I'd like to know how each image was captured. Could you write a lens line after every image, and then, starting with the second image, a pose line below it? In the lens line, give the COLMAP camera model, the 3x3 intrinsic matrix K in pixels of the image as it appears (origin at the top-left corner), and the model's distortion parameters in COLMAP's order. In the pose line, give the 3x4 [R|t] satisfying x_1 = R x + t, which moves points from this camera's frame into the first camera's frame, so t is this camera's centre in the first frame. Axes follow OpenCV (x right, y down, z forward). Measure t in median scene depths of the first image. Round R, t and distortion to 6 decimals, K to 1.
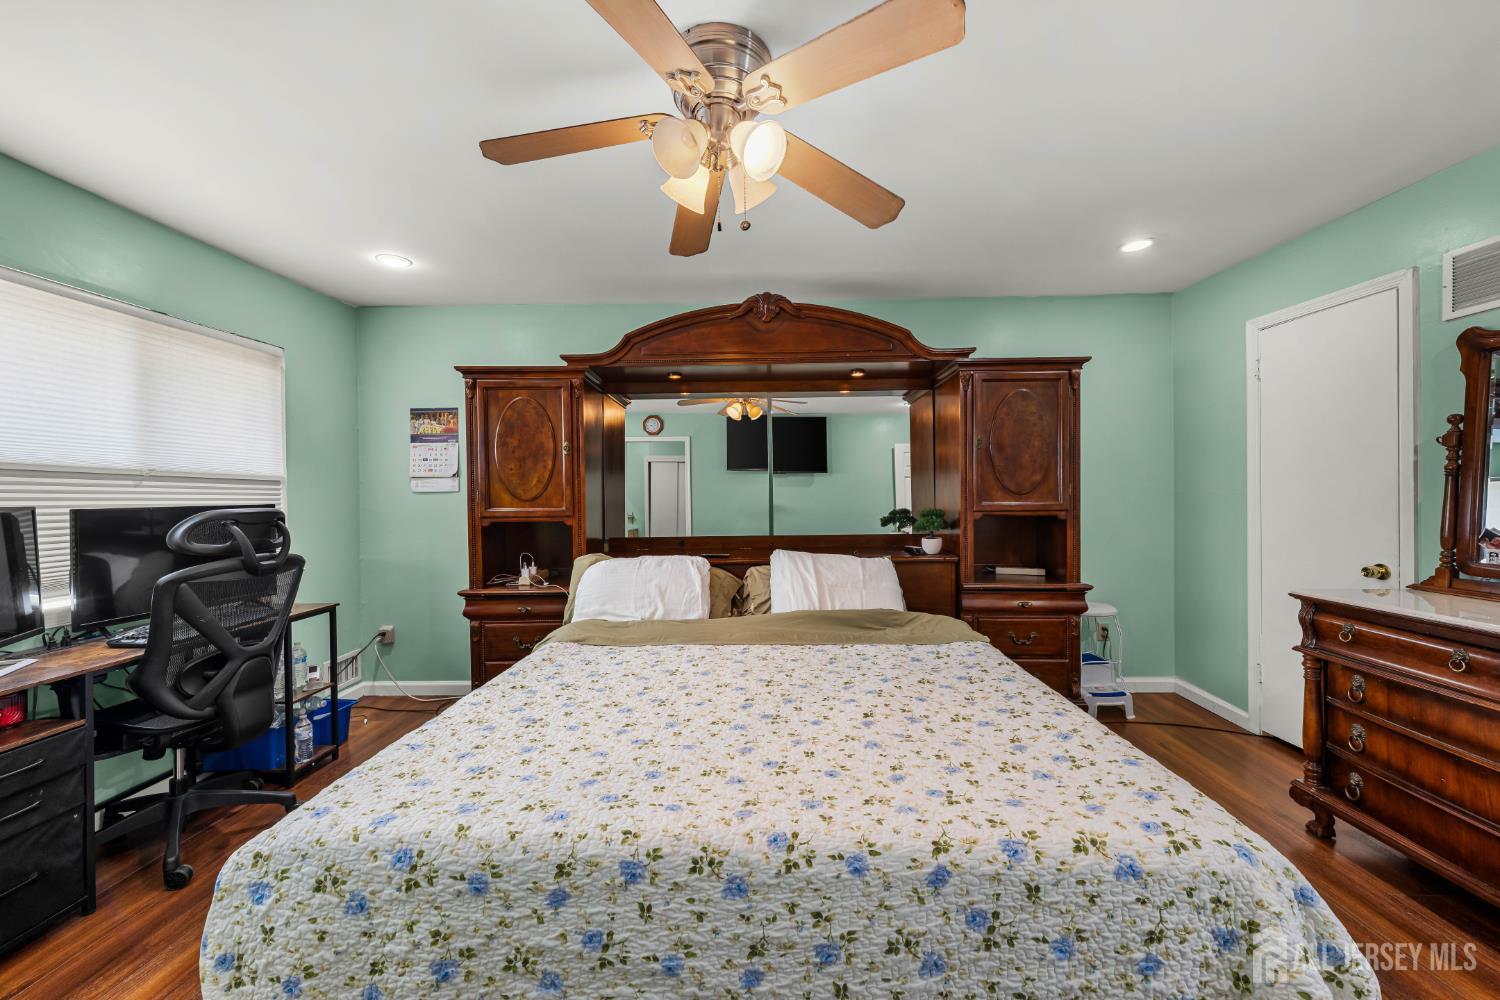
lens RADIAL K [[565.3, 0, 746.9], [0, 565.3, 498.4], [0, 0, 1]] dist [0.003072, 0.000102]
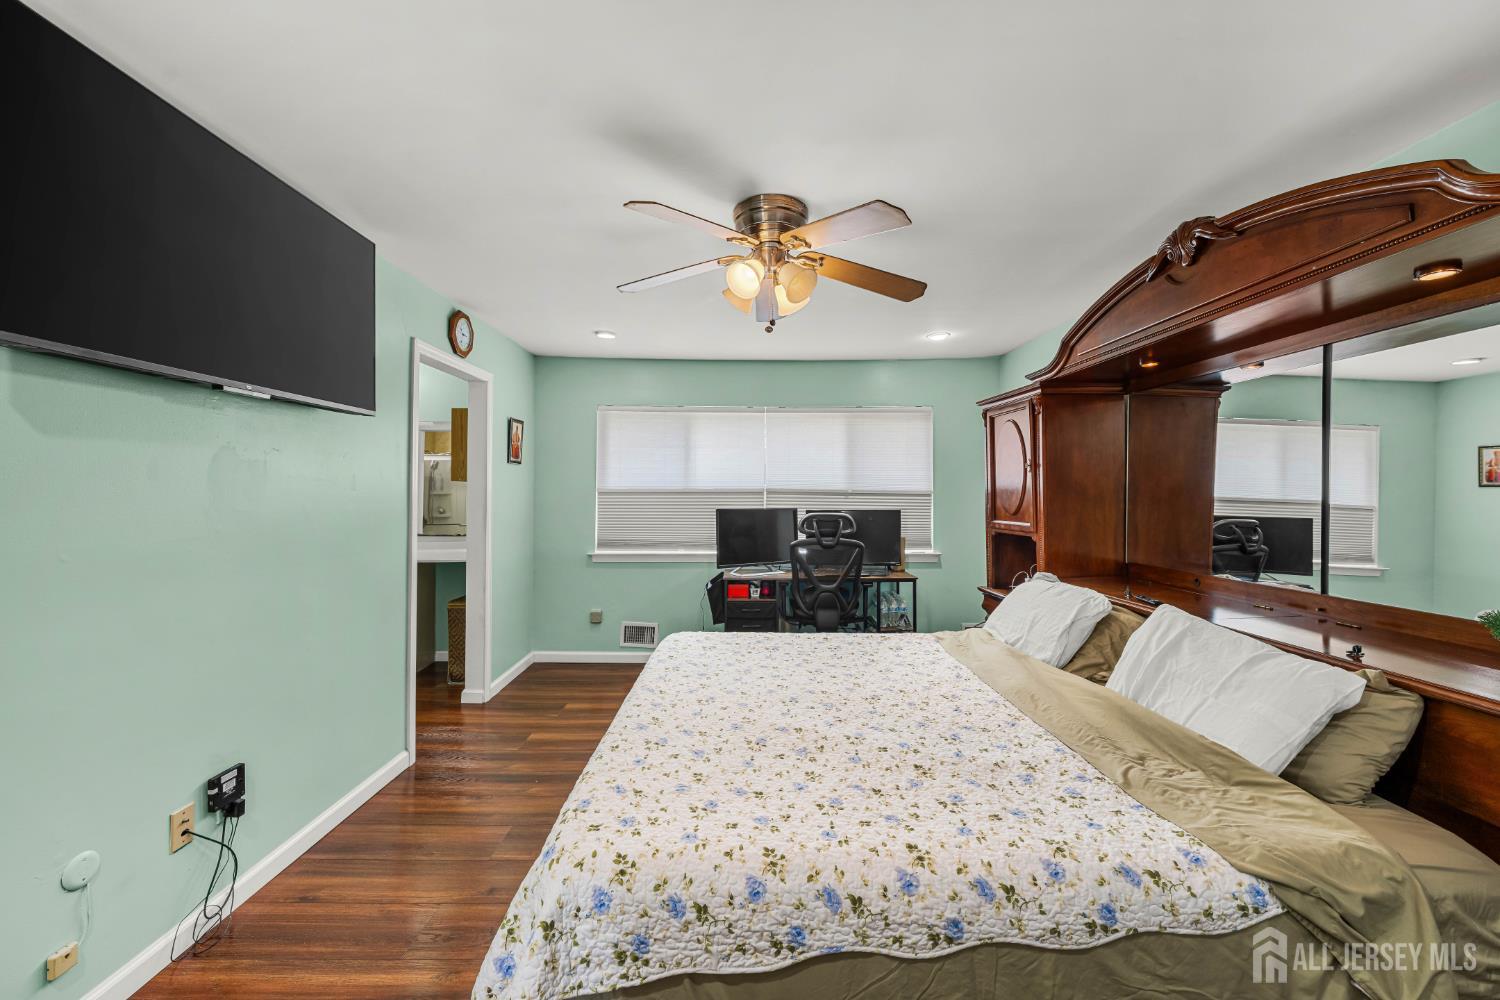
lens RADIAL K [[565.3, 0, 744.6], [0, 565.3, 490.8], [0, 0, 1]] dist [0.003072, 0.000102]
pose [[0.037303, 0.007188, -0.999278, 0.688862], [-0.014615, 0.999871, 0.006647, -0.041974], [0.999197, 0.014357, 0.037403, 0.454792]]
